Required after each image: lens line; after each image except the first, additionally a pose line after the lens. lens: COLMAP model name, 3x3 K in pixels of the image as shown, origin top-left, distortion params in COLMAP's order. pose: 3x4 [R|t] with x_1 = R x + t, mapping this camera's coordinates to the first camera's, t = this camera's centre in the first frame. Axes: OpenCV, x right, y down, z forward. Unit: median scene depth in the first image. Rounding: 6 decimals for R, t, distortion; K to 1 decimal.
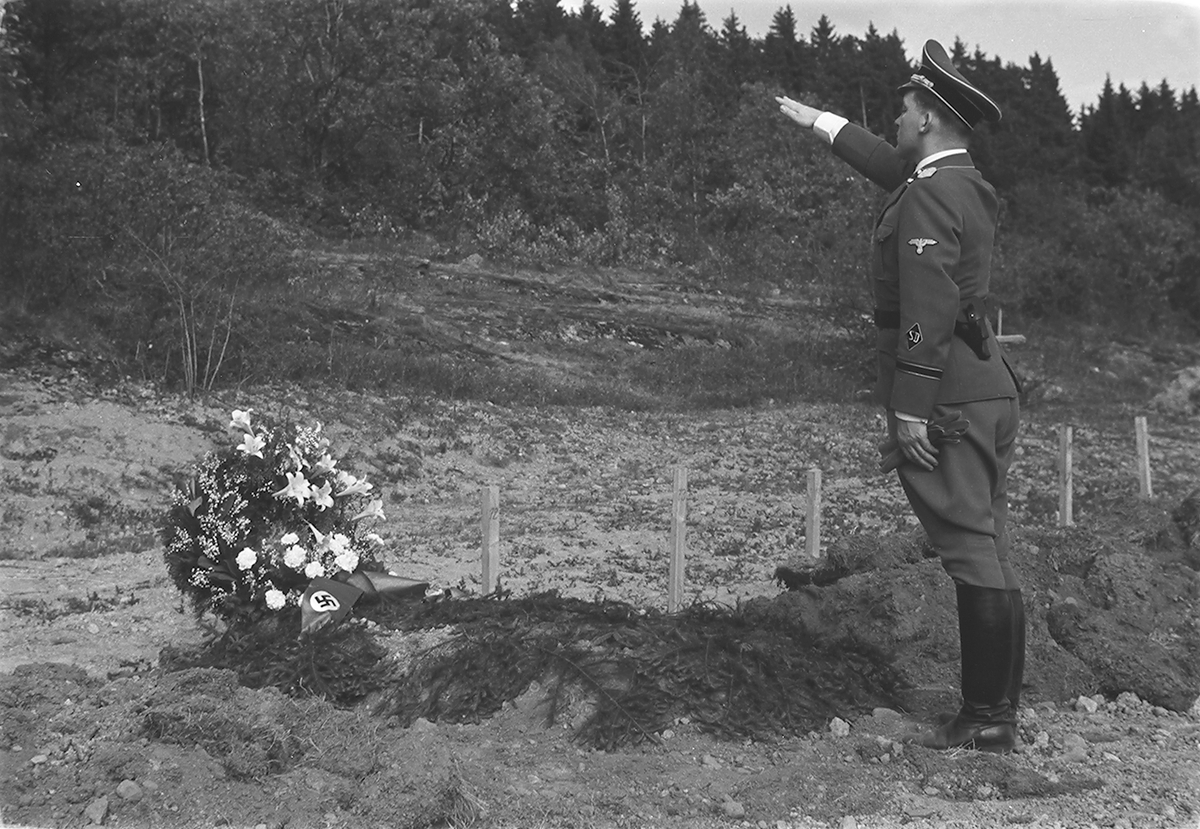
lens RADIAL K [[1822.5, 0, 611.1], [0, 1822.5, 377.6], [0, 0, 1]] dist [-0.009684, 0.118562]
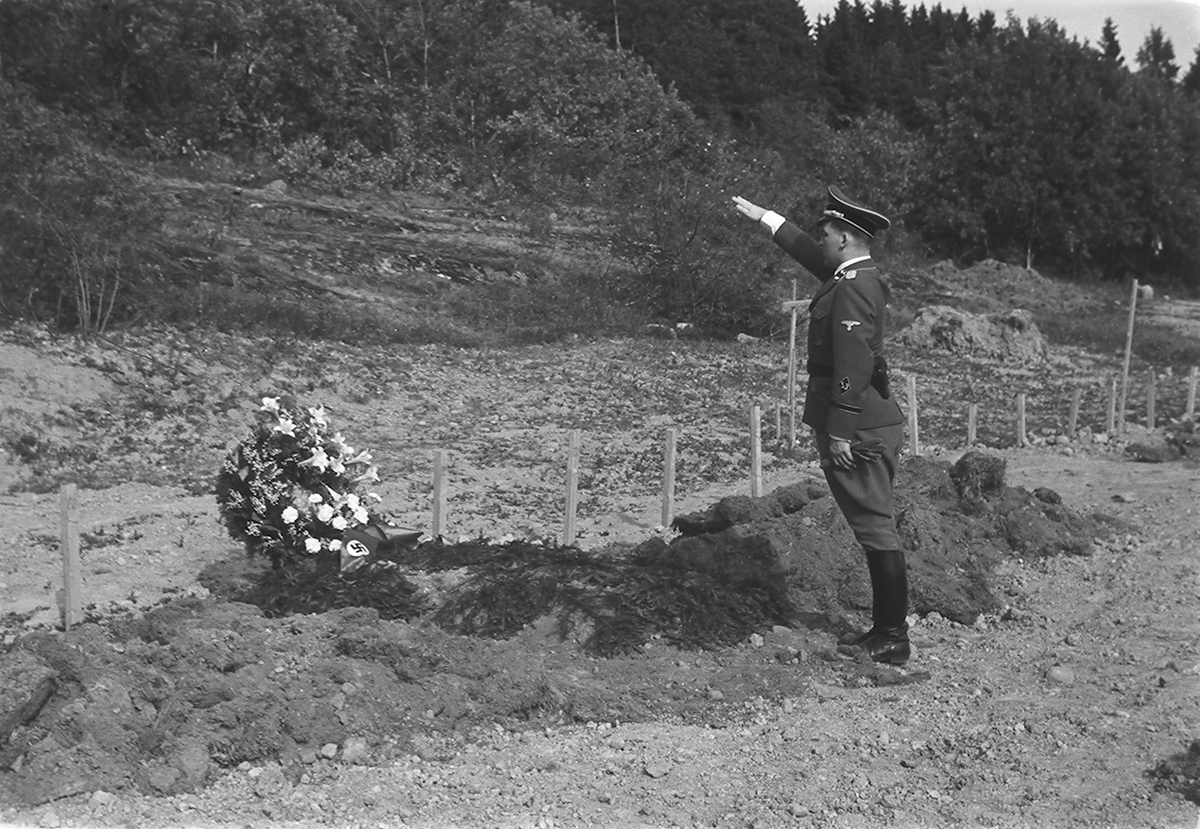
lens RADIAL K [[1836.2, 0, 614.5], [0, 1836.2, 377.2], [0, 0, 1]] dist [-0.000627, 0.090978]
pose [[0.988599, 0.010940, 0.150176, -0.081246], [-0.020023, 0.998051, 0.059104, -0.040798], [-0.149237, -0.061437, 0.986891, -0.169042]]
